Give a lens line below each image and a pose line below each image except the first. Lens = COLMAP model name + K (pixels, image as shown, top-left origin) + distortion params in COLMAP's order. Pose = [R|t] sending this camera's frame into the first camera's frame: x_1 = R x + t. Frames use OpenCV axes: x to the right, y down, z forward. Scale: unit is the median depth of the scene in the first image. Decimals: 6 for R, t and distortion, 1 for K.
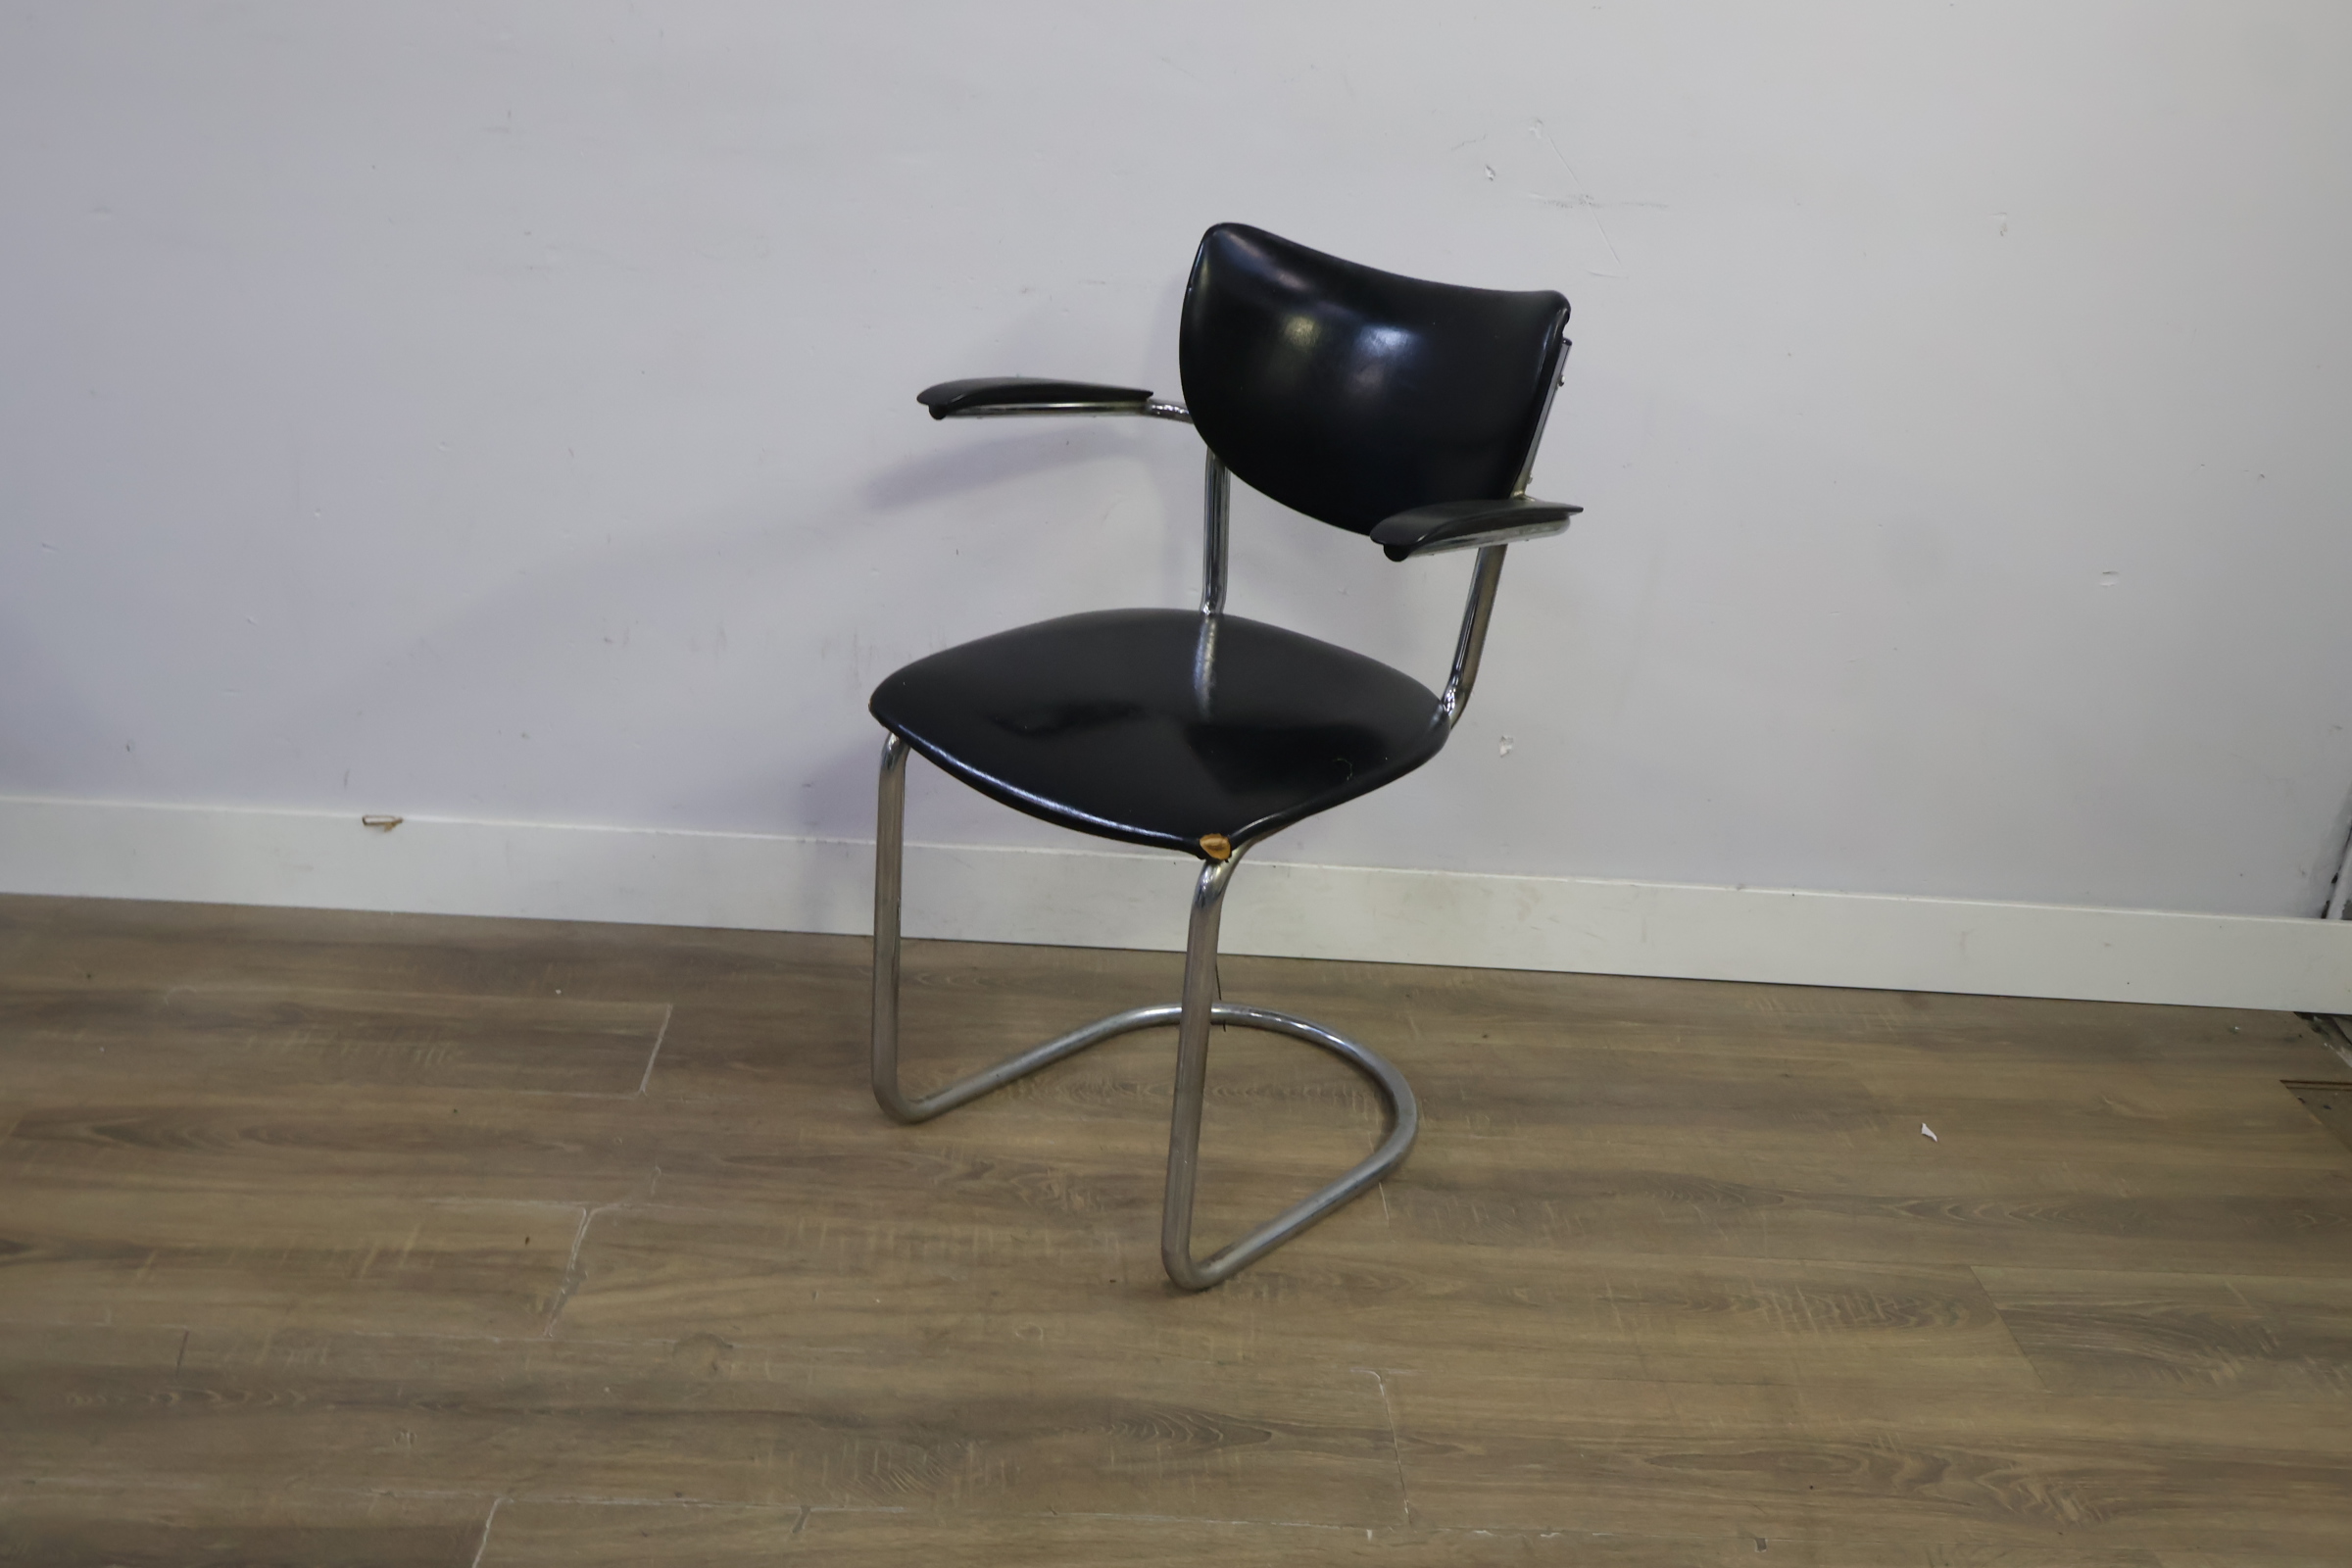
lens RADIAL K [[2251.0, 0, 1175.9], [0, 2251.0, 783.7], [0, 0, 1]] dist [-0.009600, 0.000000]
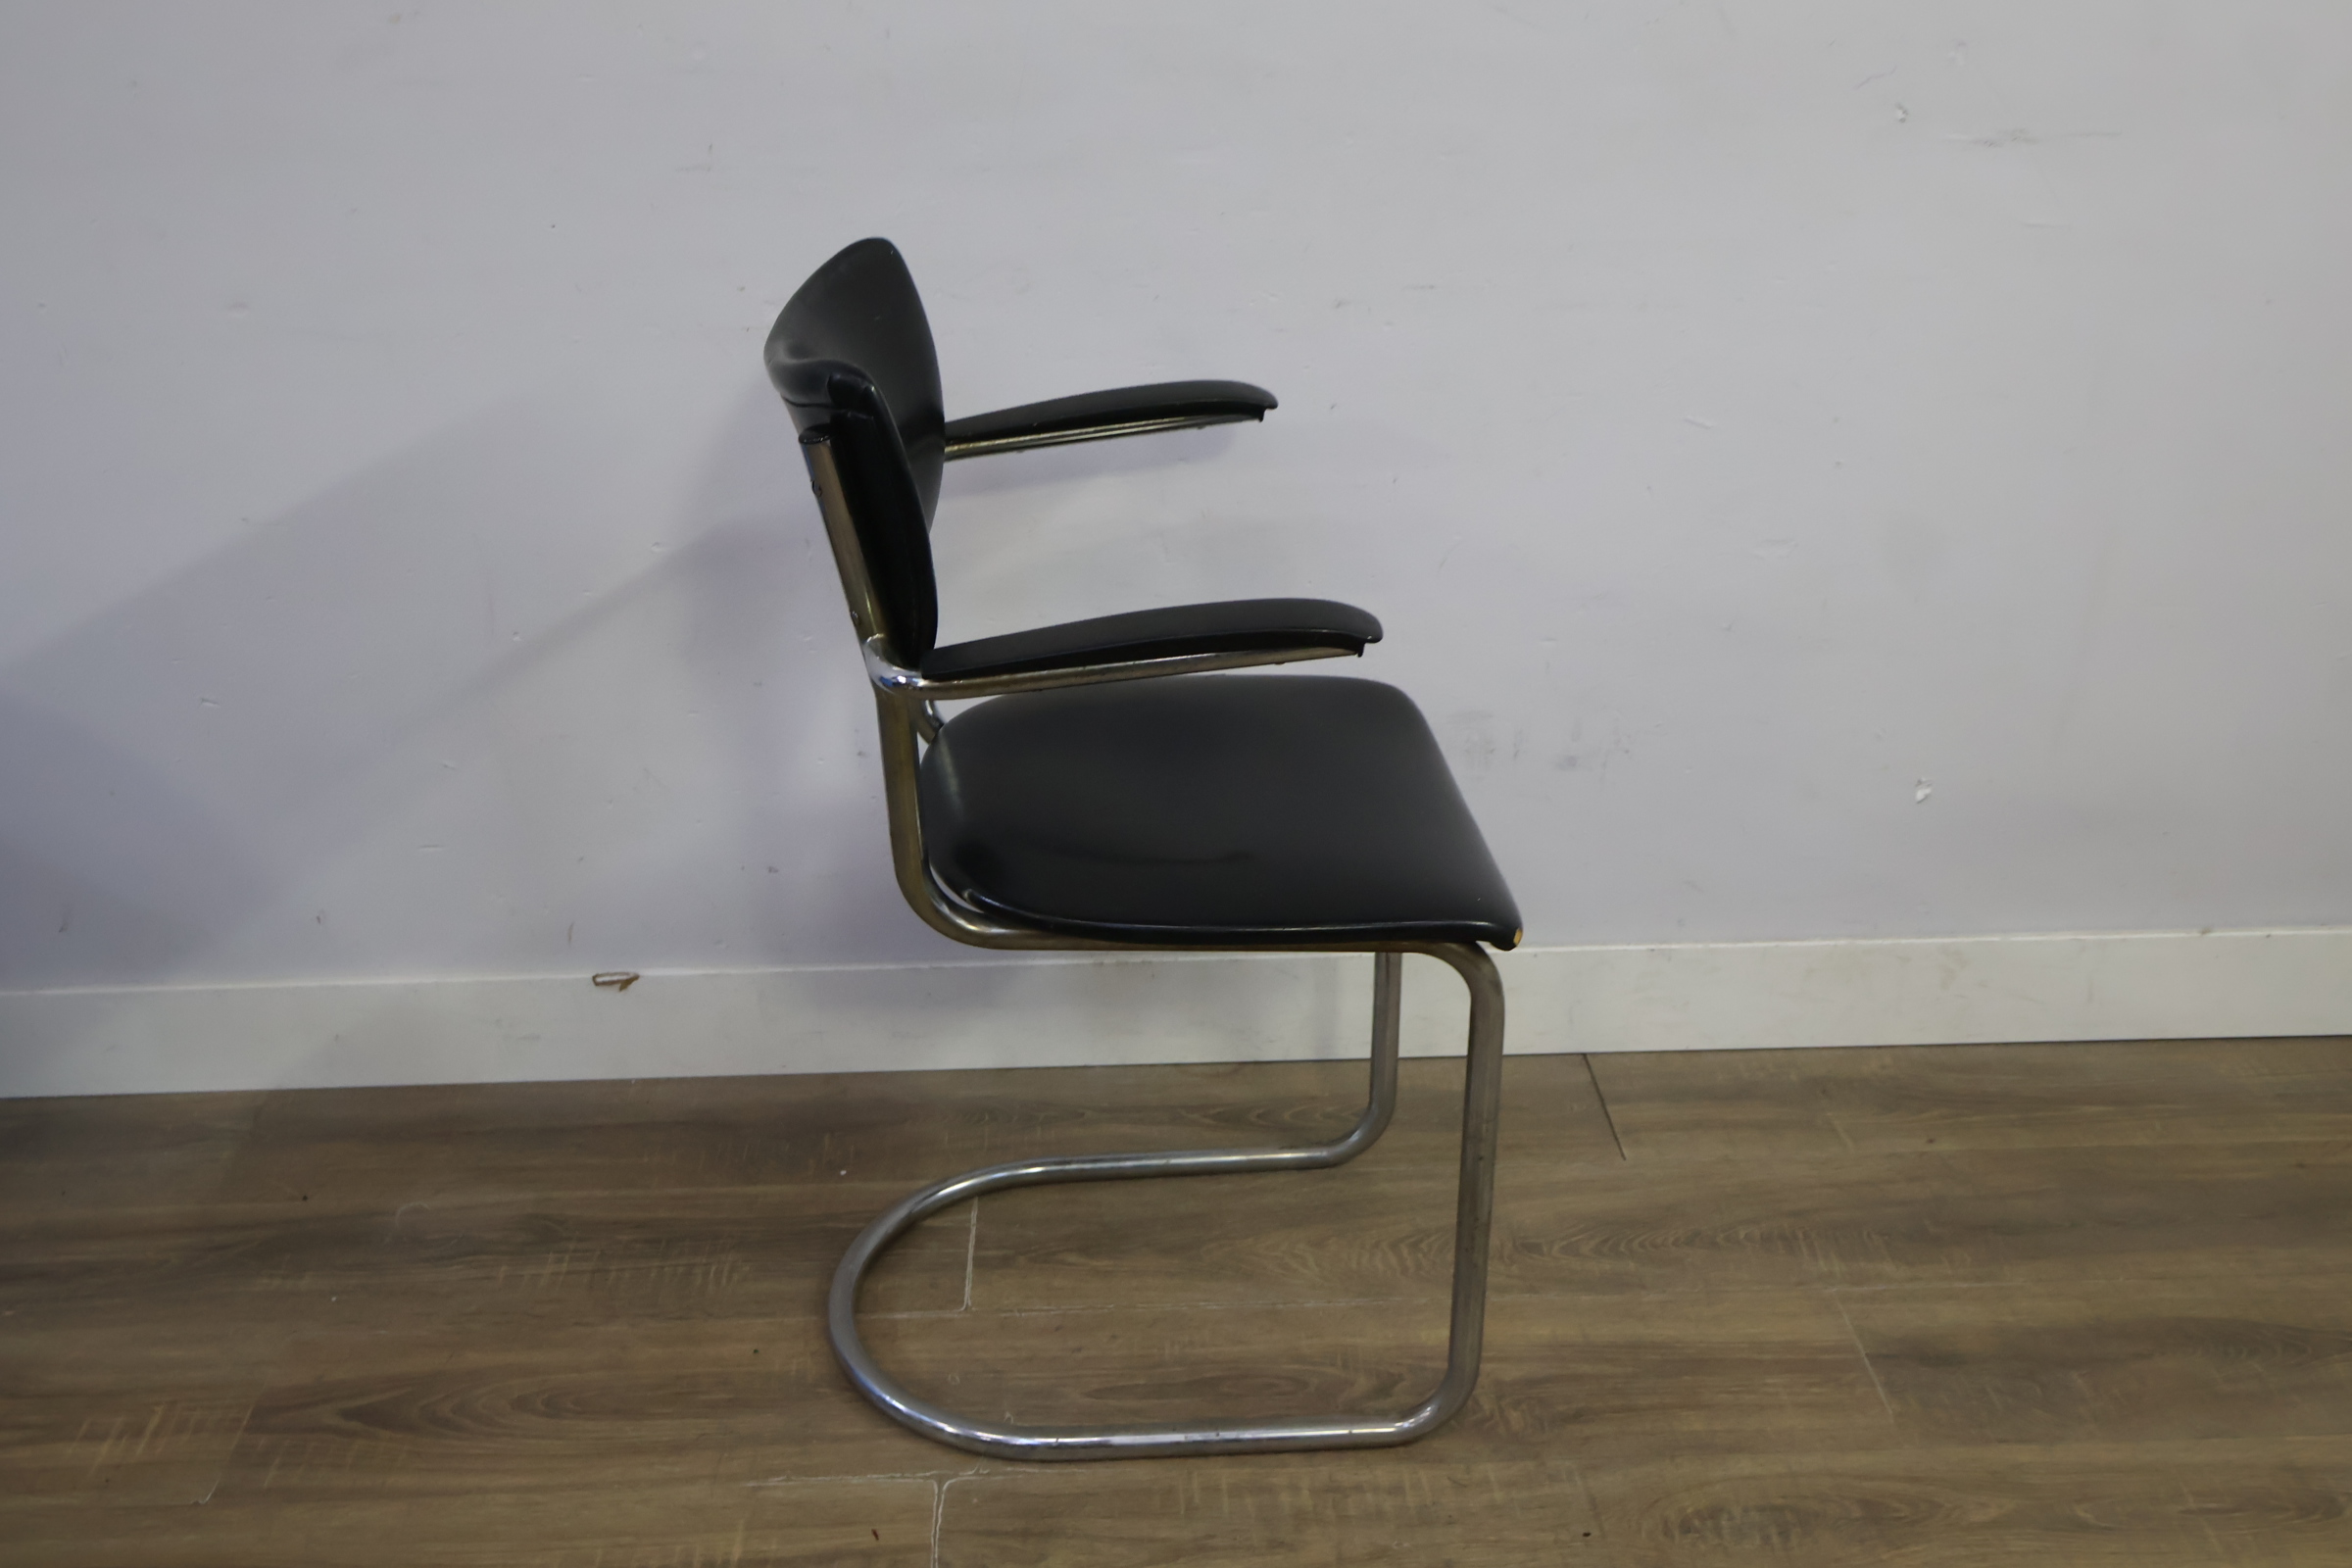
lens RADIAL K [[2251.0, 0, 1173.1], [0, 2251.0, 785.8], [0, 0, 1]] dist [-0.009600, 0.000000]
pose [[0.996149, -0.076232, -0.043317, -0.117976], [0.078132, 0.995971, 0.044012, -0.094880], [0.039787, -0.047227, 0.998091, 0.184744]]
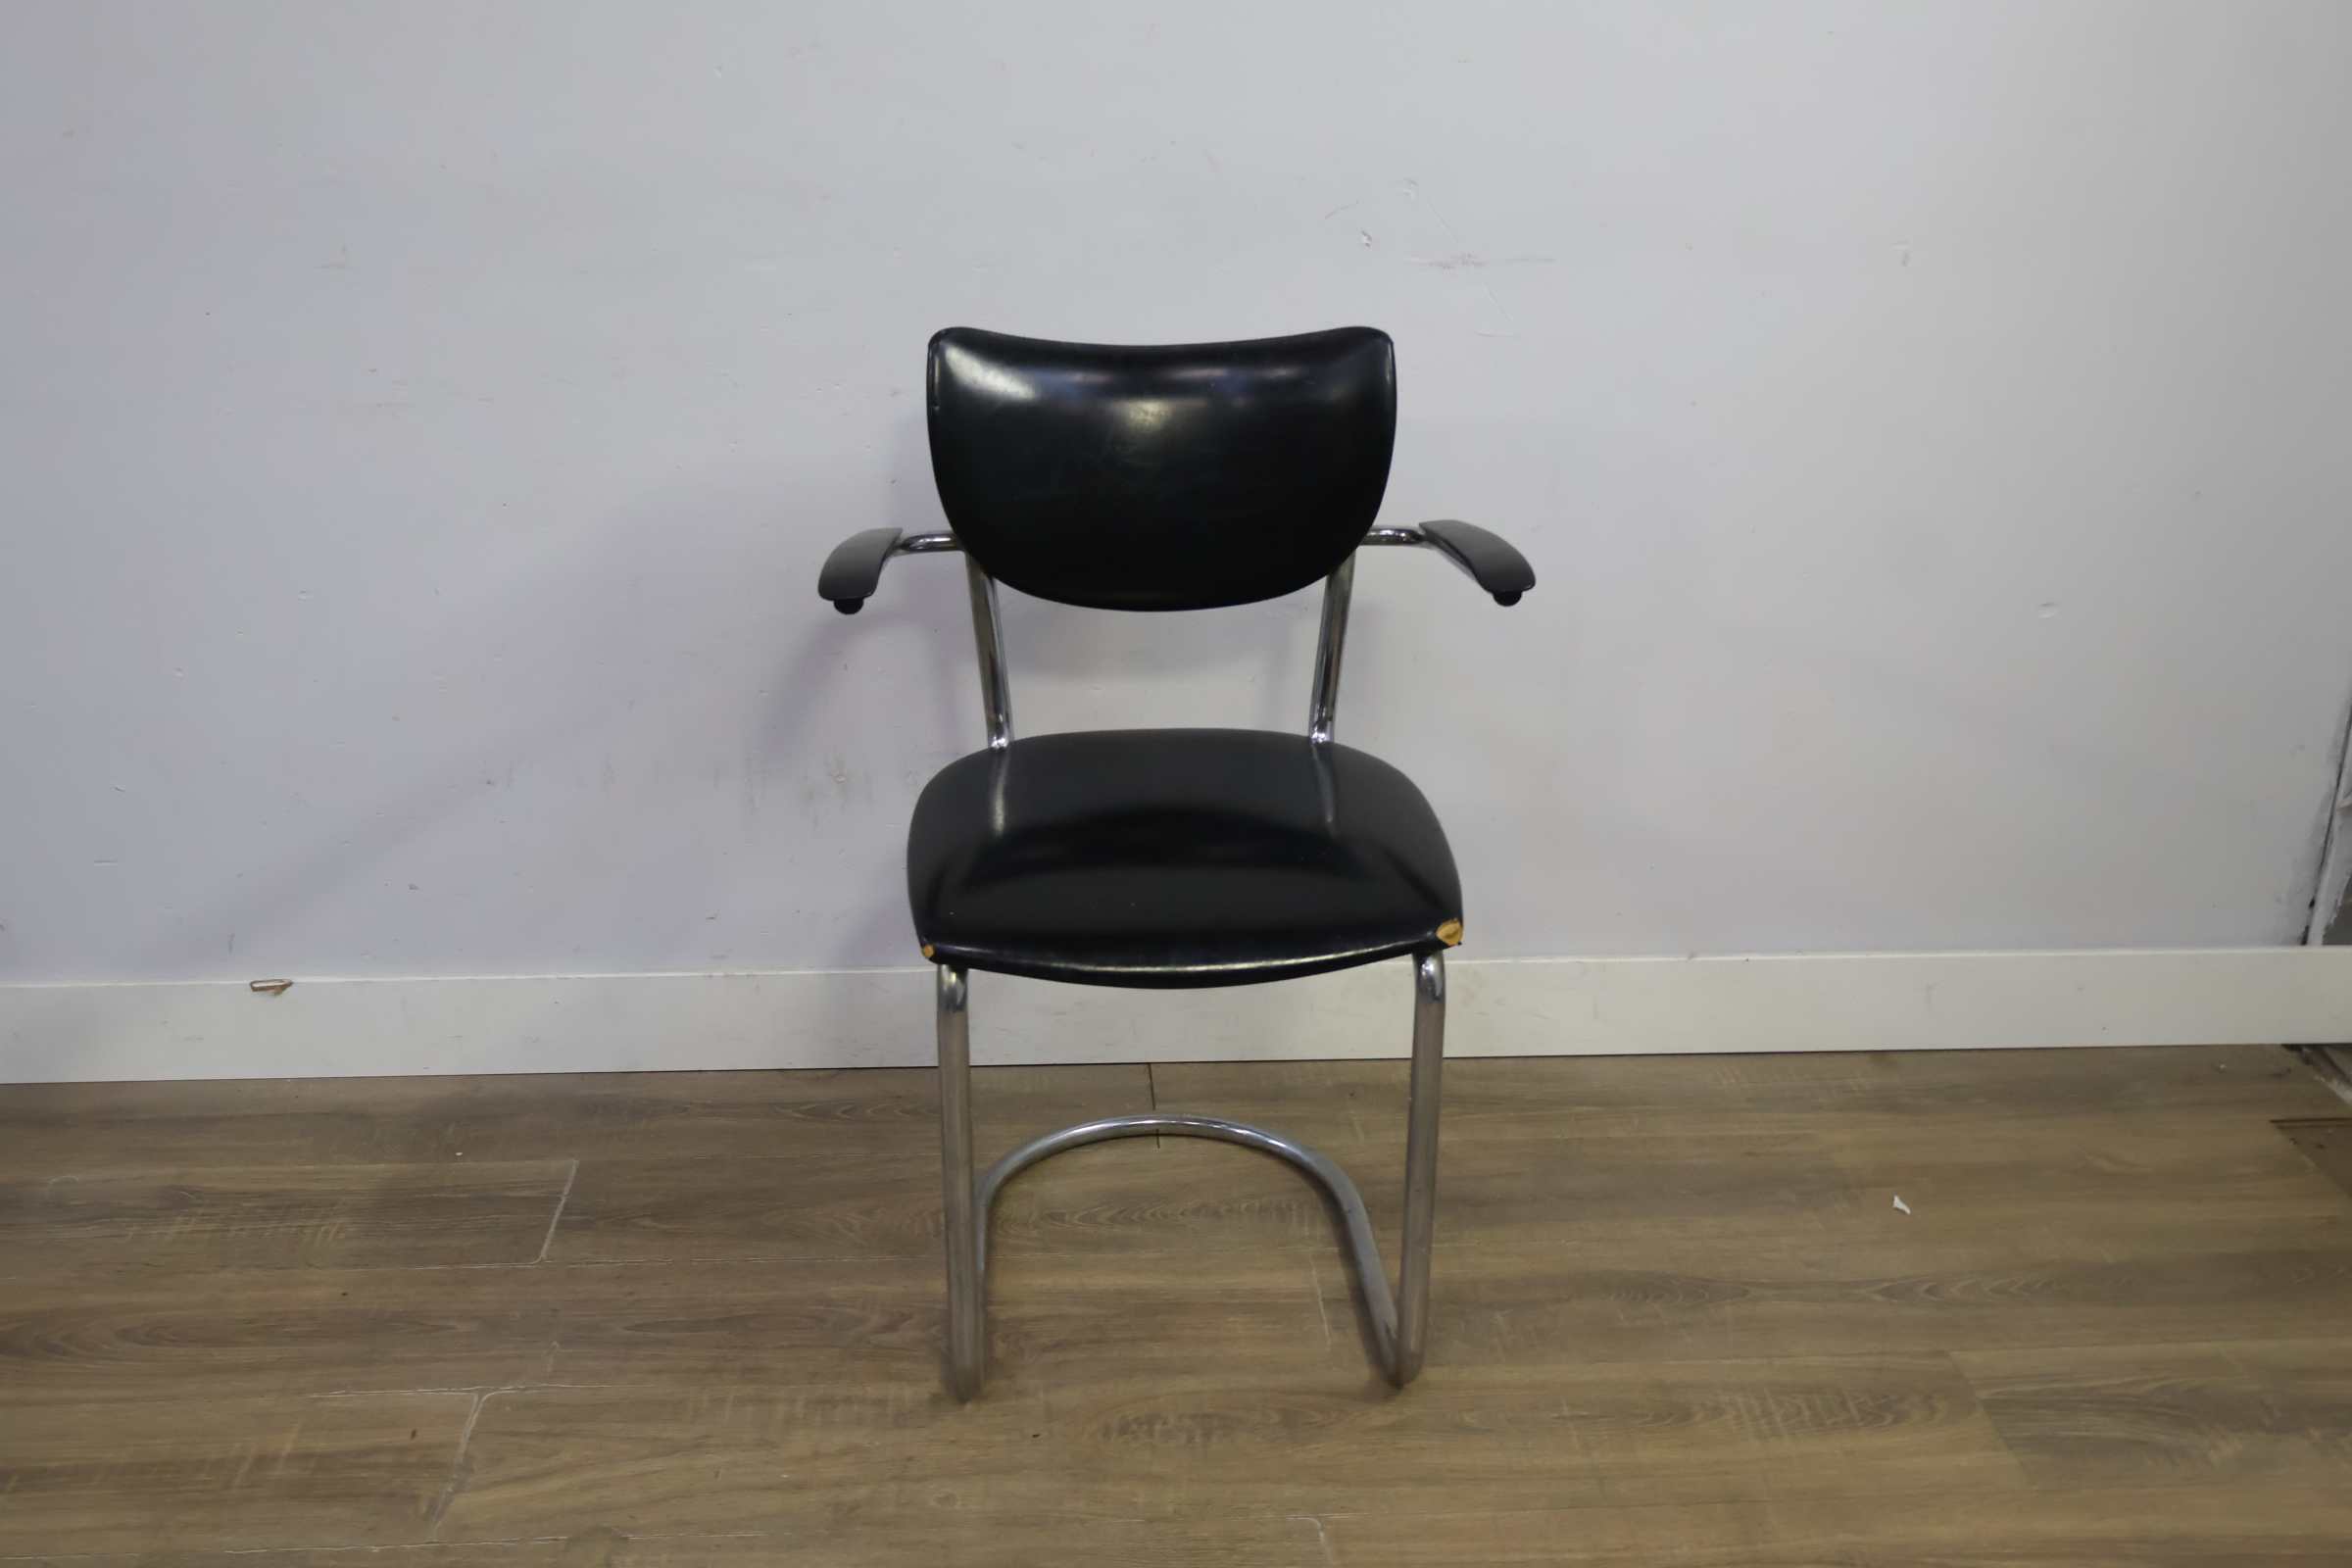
lens RADIAL K [[2251.0, 0, 1177.3], [0, 2251.0, 774.5], [0, 0, 1]] dist [-0.009600, 0.000000]
pose [[0.997624, -0.068784, -0.003780, 0.051915], [0.068644, 0.997208, -0.029399, -0.022383], [0.005792, 0.029069, 0.999561, 0.049074]]
